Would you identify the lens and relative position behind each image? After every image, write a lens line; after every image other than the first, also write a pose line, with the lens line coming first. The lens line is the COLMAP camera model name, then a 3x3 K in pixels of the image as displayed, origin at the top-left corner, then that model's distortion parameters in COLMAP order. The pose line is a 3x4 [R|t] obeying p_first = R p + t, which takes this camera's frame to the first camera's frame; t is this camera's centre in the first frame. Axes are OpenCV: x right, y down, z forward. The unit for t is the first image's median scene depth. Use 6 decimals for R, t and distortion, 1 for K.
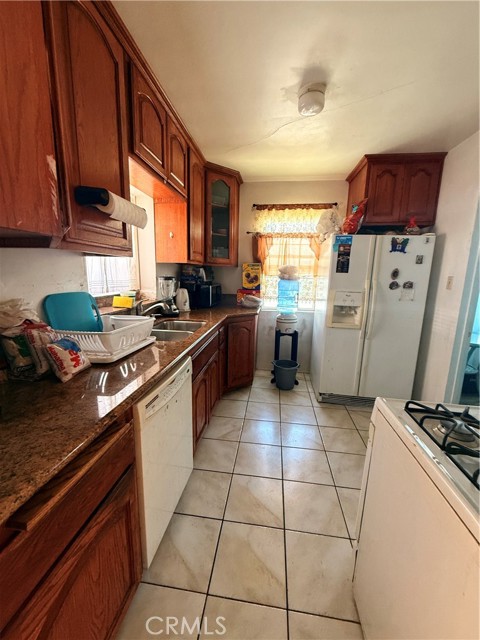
lens RADIAL K [[253.2, 0, 241.4], [0, 253.2, 318.8], [0, 0, 1]] dist [0.003380, -0.000550]
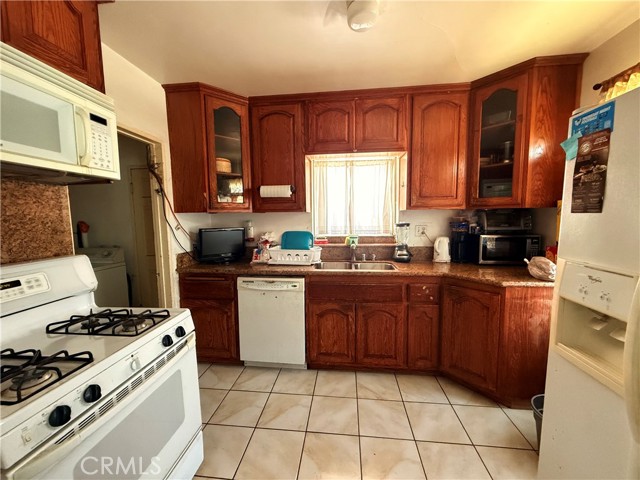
lens RADIAL K [[253.2, 0, 321.4], [0, 253.2, 241.5], [0, 0, 1]] dist [0.003380, -0.000550]
pose [[0.031161, 0.072123, -0.996909, 0.752275], [-0.166351, 0.983857, 0.065979, -0.104479], [0.985574, 0.163781, 0.042656, 0.630111]]
